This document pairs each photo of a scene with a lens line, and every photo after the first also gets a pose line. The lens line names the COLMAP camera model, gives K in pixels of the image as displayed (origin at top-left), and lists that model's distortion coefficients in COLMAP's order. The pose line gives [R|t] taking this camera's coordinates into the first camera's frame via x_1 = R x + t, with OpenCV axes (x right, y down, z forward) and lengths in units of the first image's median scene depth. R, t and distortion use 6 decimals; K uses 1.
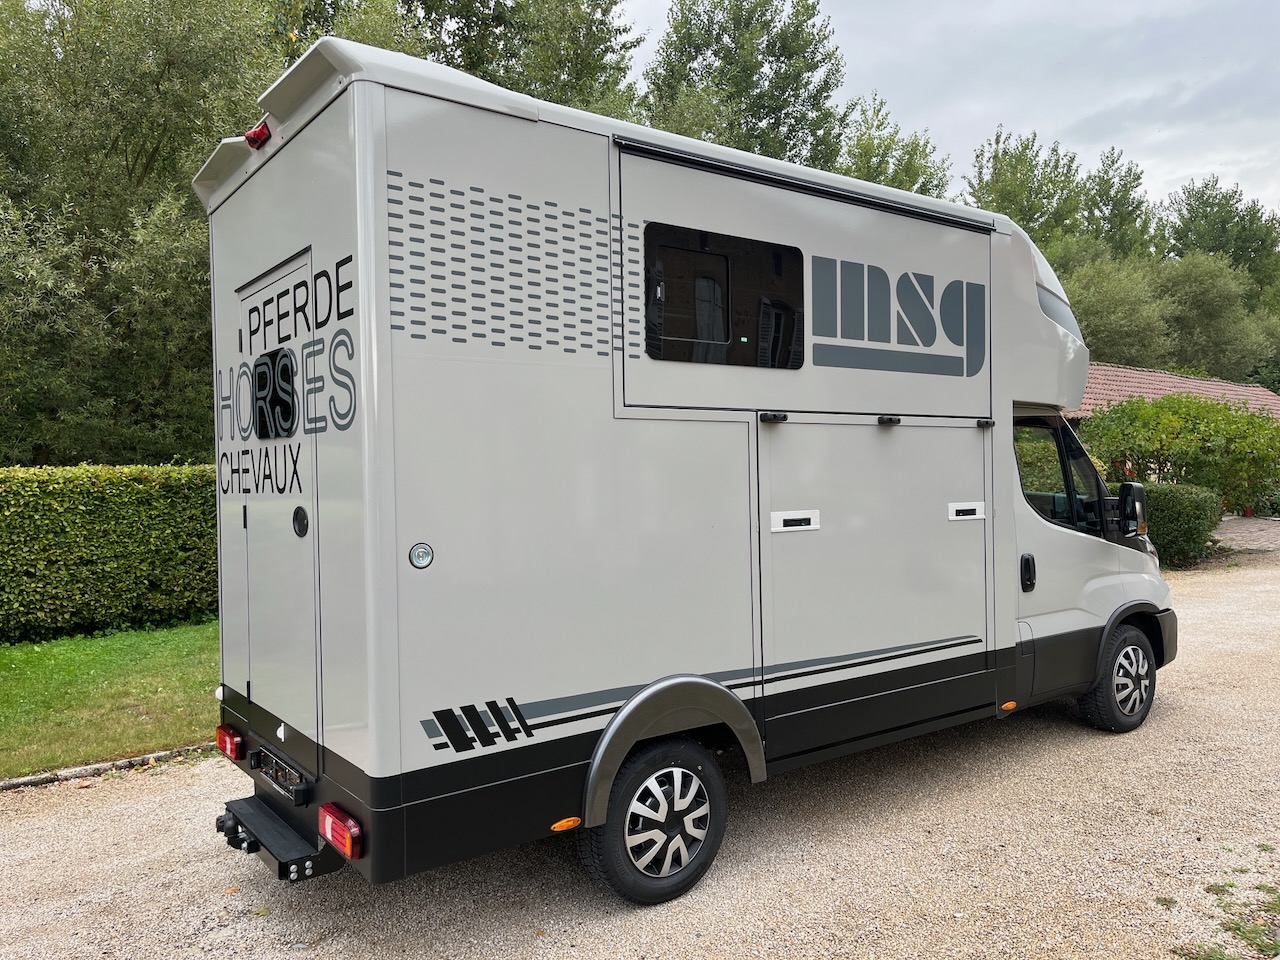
lens RADIAL K [[970.7, 0, 654.7], [0, 970.7, 480.0], [0, 0, 1]] dist [0.070393, -0.098075]
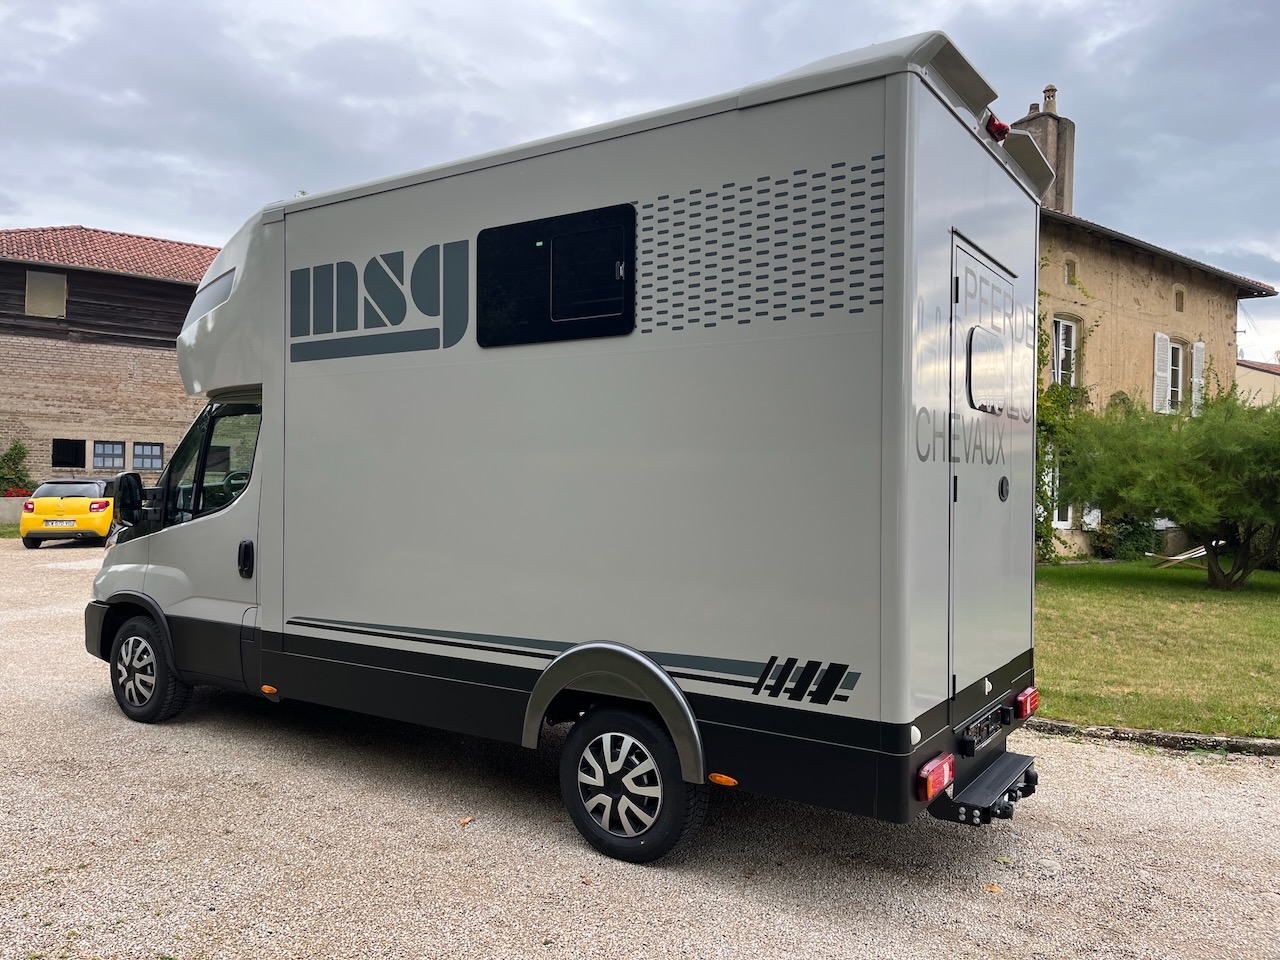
lens RADIAL K [[970.8, 0, 643.9], [0, 970.8, 481.9], [0, 0, 1]] dist [0.063960, -0.091575]
pose [[-0.326095, 0.013991, 0.945233, -1.260422], [0.002515, 0.999900, -0.013932, 0.046393], [-0.945333, -0.002166, -0.326098, 1.684493]]
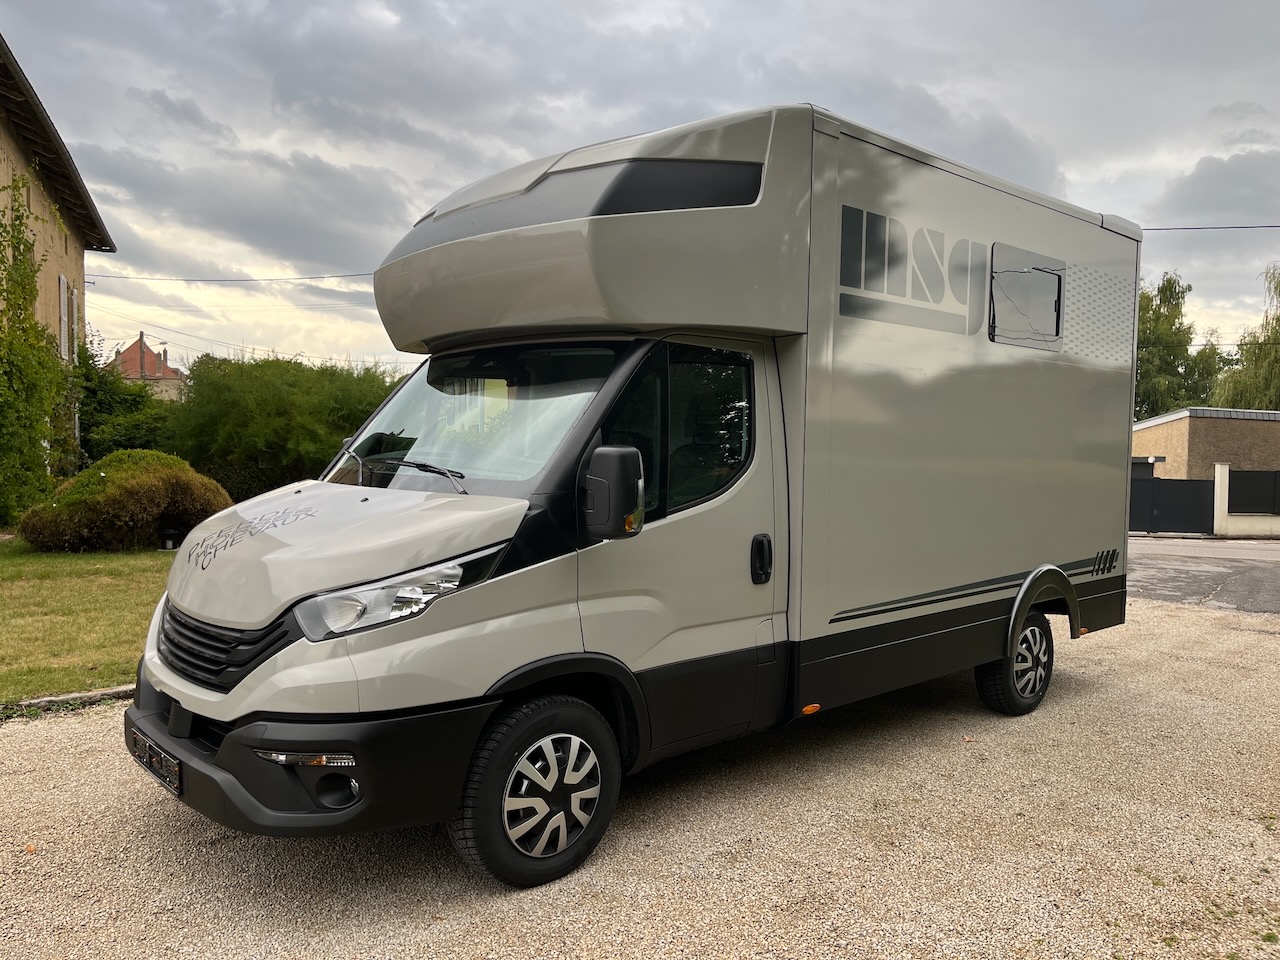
lens RADIAL K [[970.8, 0, 643.9], [0, 970.8, 481.9], [0, 0, 1]] dist [0.063960, -0.091575]
pose [[-0.994284, 0.006701, -0.106554, 0.488548], [0.001524, 0.998818, 0.048587, 0.001462], [0.106753, 0.048147, -0.993119, 2.797036]]
